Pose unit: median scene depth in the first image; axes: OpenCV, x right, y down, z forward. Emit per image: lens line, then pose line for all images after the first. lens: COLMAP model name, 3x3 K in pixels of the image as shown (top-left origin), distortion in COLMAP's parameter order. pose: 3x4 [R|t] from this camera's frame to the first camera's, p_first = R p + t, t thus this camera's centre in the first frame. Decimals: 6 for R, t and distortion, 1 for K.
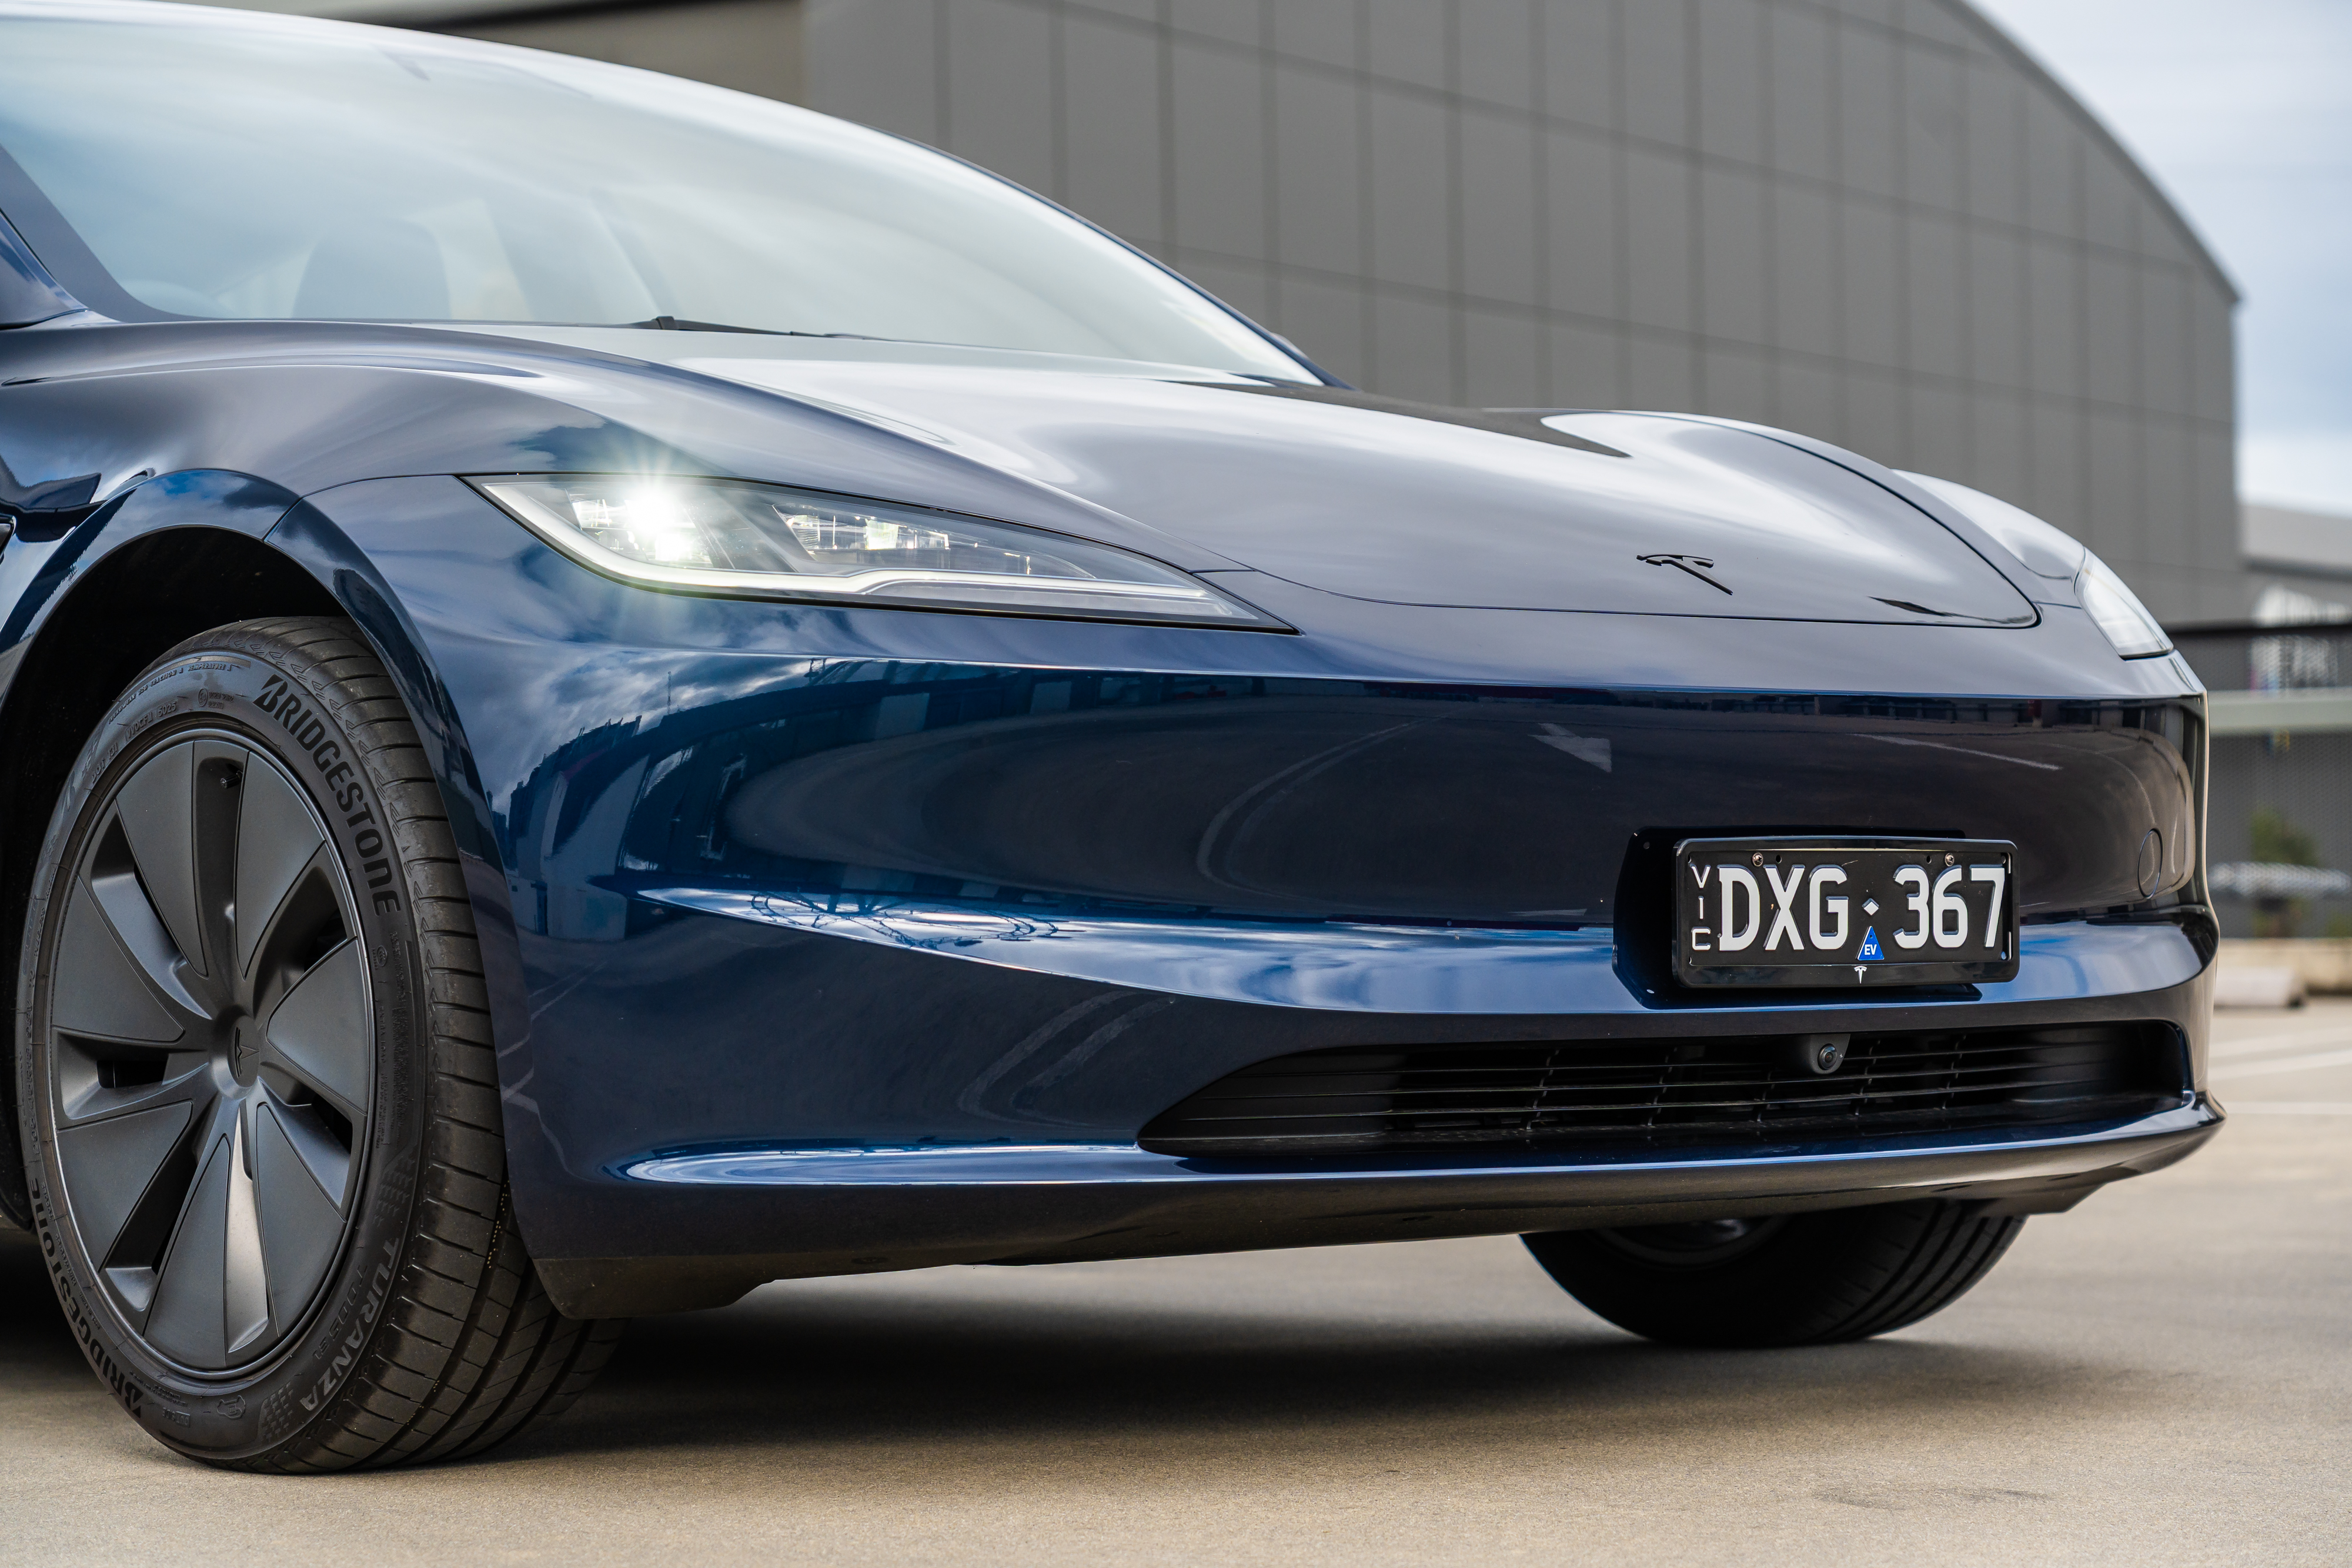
lens RADIAL K [[5373.2, 0, 1176.0], [0, 5373.2, 784.0], [0, 0, 1]] dist [0.030419, 0.637295]
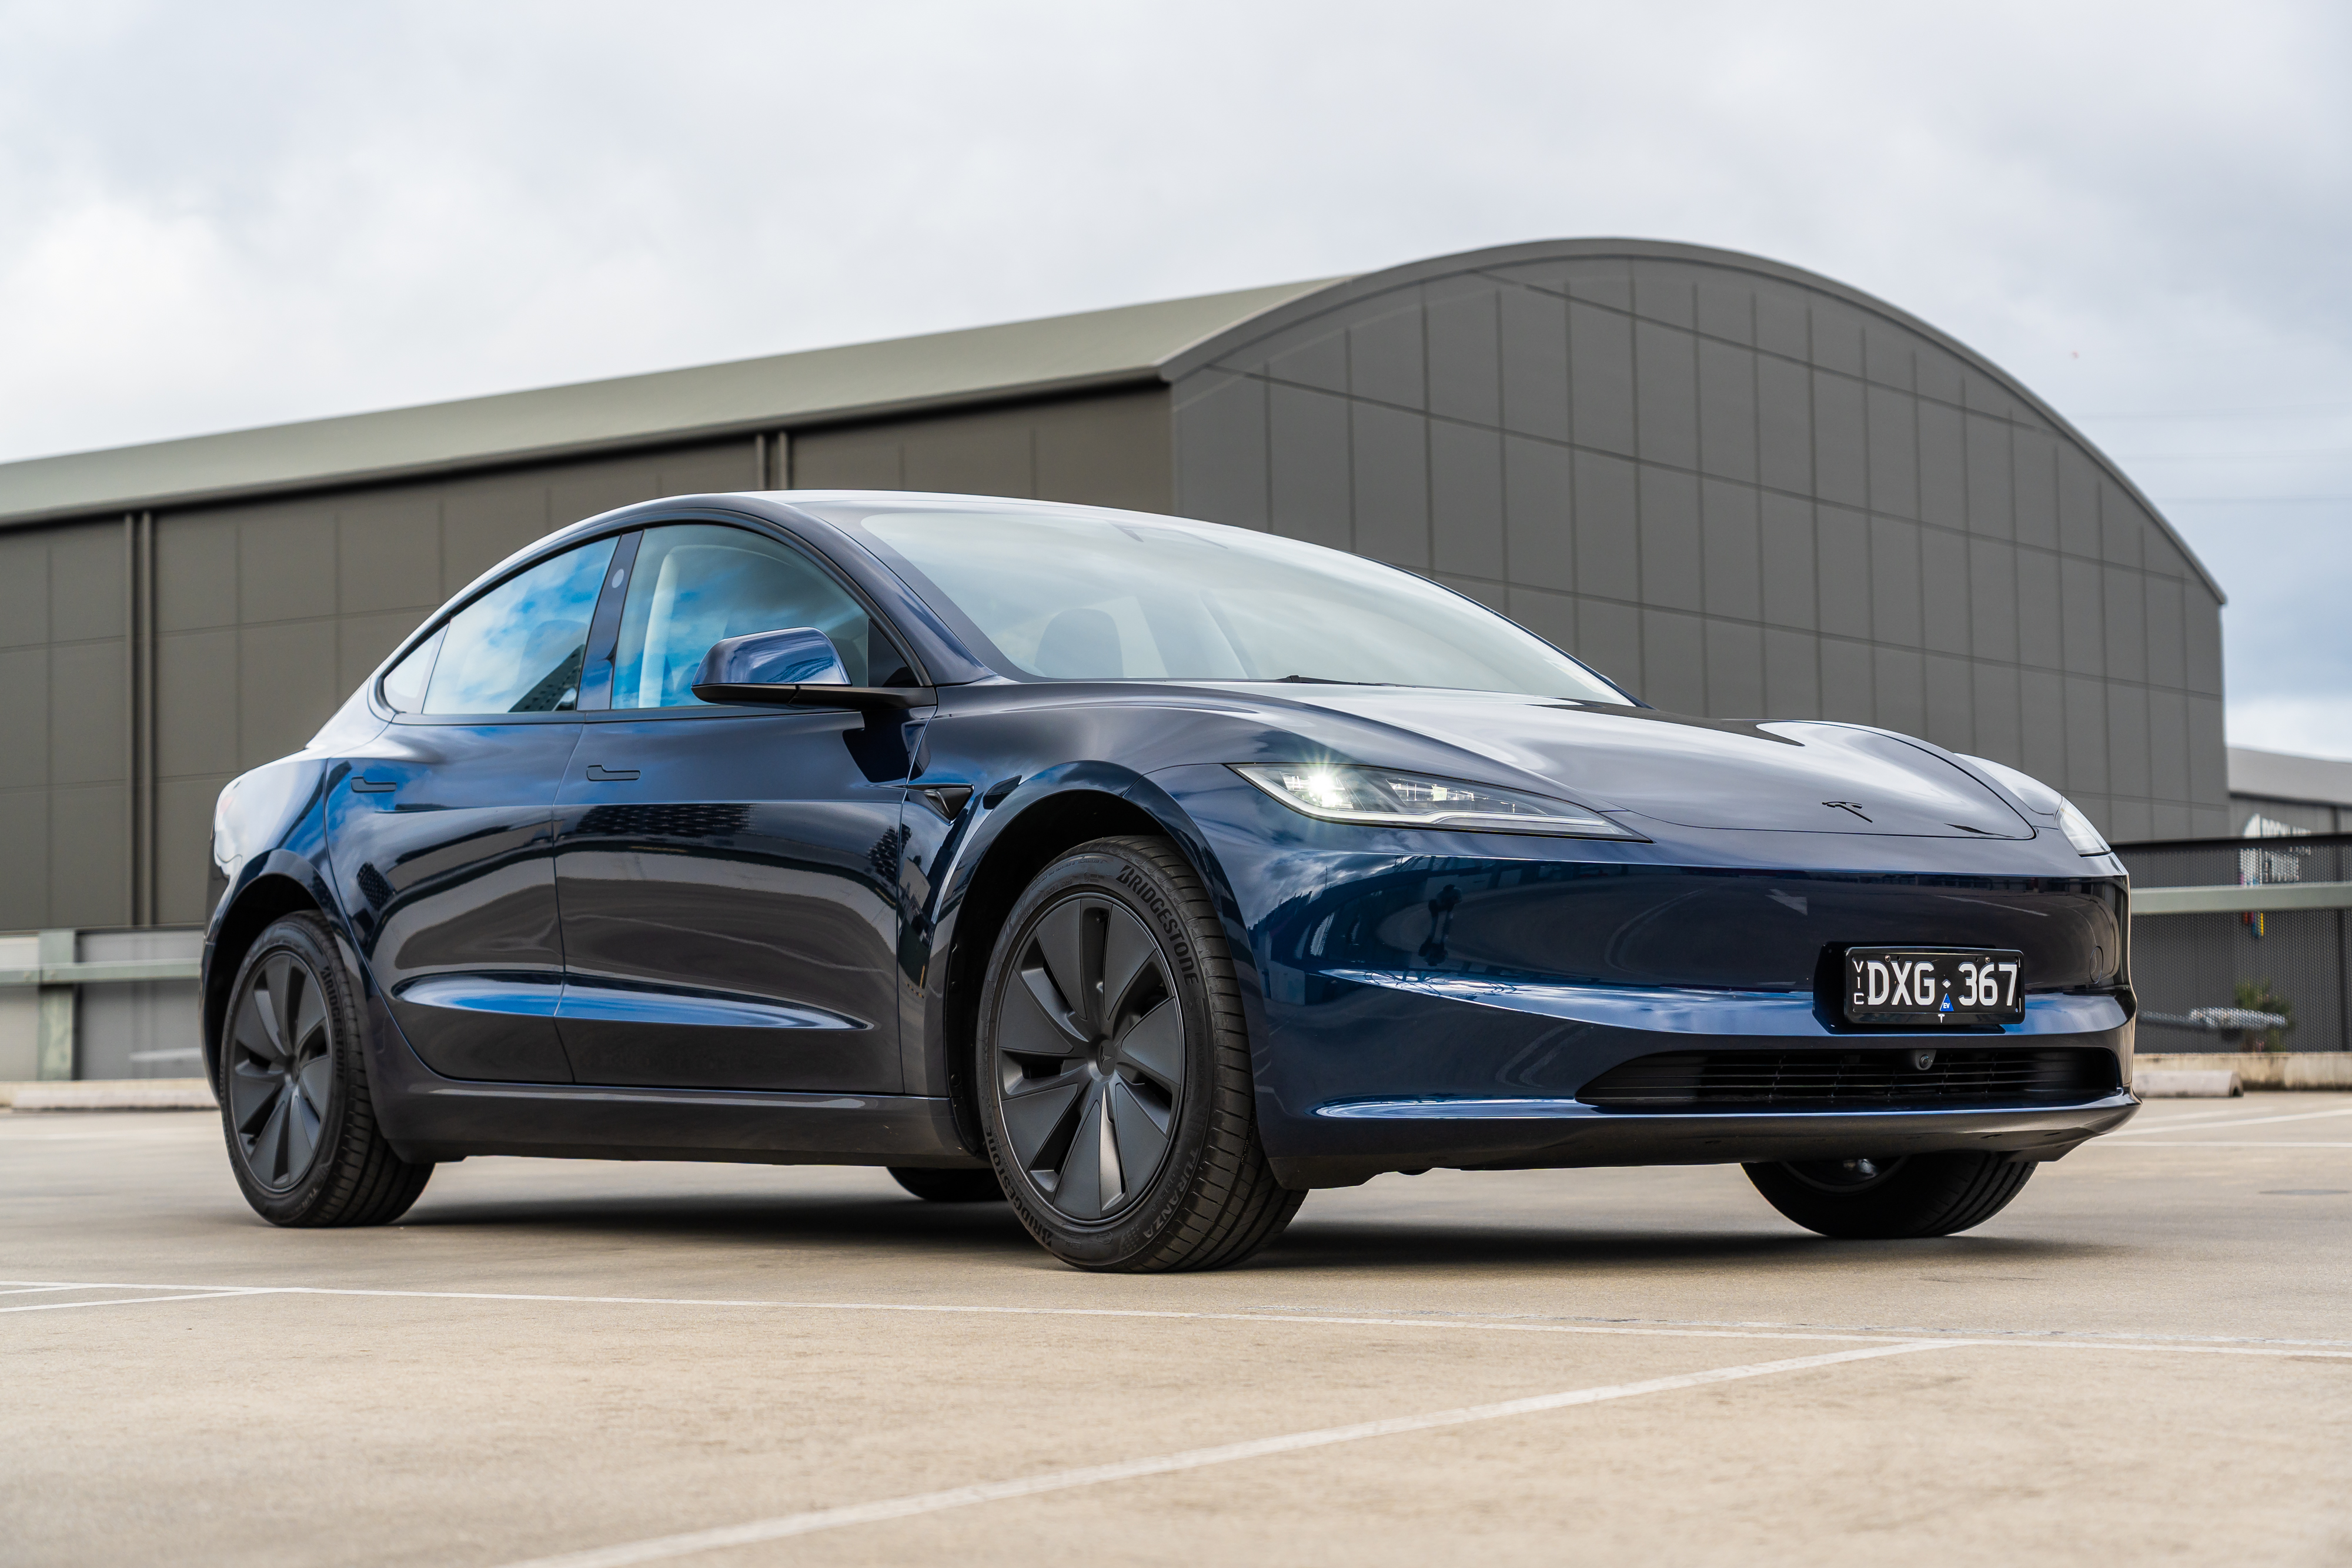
lens RADIAL K [[4081.7, 0, 1176.0], [0, 4081.7, 784.0], [0, 0, 1]] dist [0.046607, -0.090719]
pose [[0.998304, -0.002984, -0.058146, -0.062070], [0.000418, 0.999028, -0.044082, 0.015911], [0.058221, 0.043983, 0.997334, -0.488830]]
